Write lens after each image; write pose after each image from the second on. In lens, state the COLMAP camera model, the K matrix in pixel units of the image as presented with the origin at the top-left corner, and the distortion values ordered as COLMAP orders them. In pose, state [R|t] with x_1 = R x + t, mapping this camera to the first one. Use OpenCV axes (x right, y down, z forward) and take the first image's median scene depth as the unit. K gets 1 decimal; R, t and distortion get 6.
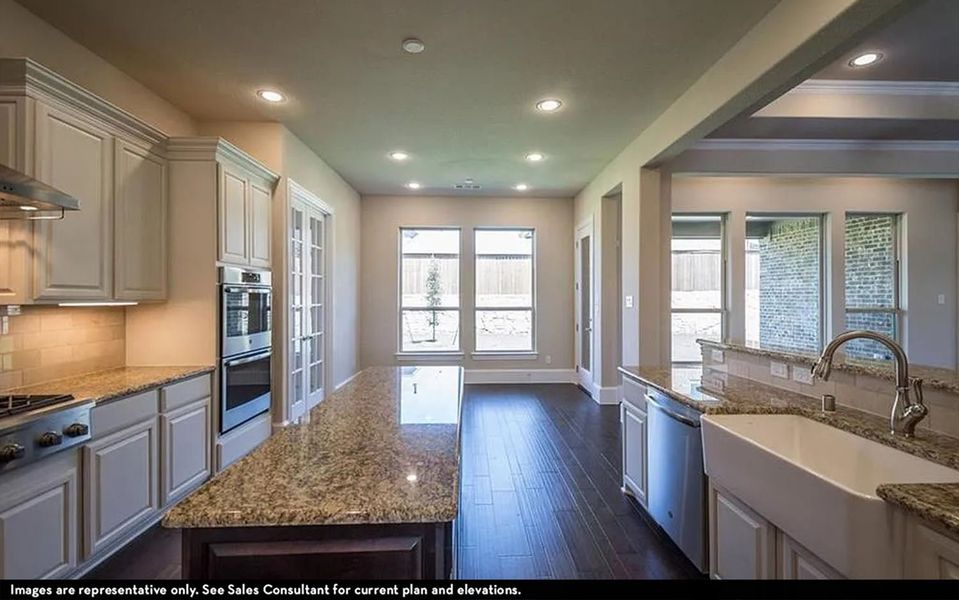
lens RADIAL K [[426.1, 0, 486.5], [0, 426.1, 298.3], [0, 0, 1]] dist [-0.000660, -0.000055]
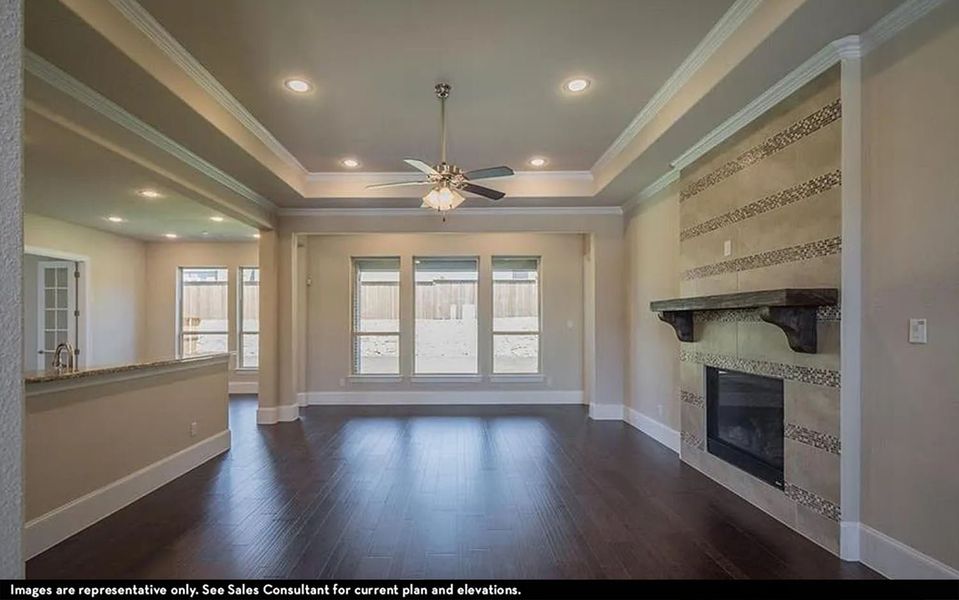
lens RADIAL K [[427.3, 0, 468.1], [0, 427.3, 323.5], [0, 0, 1]] dist [0.015649, -0.001563]
pose [[0.999932, -0.003902, -0.010997, 0.770337], [0.003922, 0.999991, 0.001868, -0.001737], [0.010990, -0.001911, 0.999938, -0.286872]]
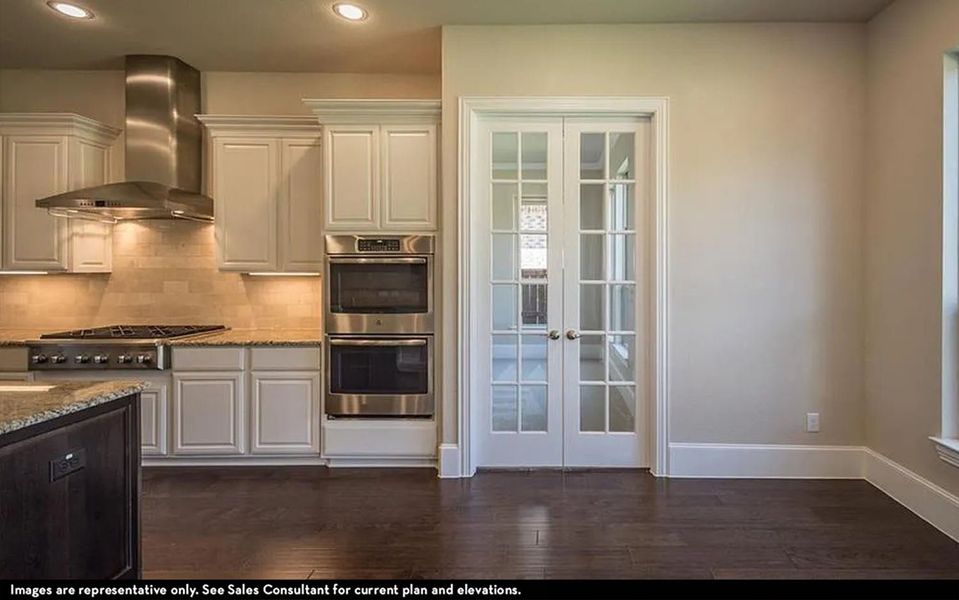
lens RADIAL K [[427.3, 0, 539.1], [0, 427.3, 268.6], [0, 0, 1]] dist [0.015649, -0.001563]
pose [[-0.021329, -0.002579, -0.999769, 0.178865], [-0.004554, 0.999987, -0.002483, -0.001379], [0.999762, 0.004500, -0.021340, 0.862166]]
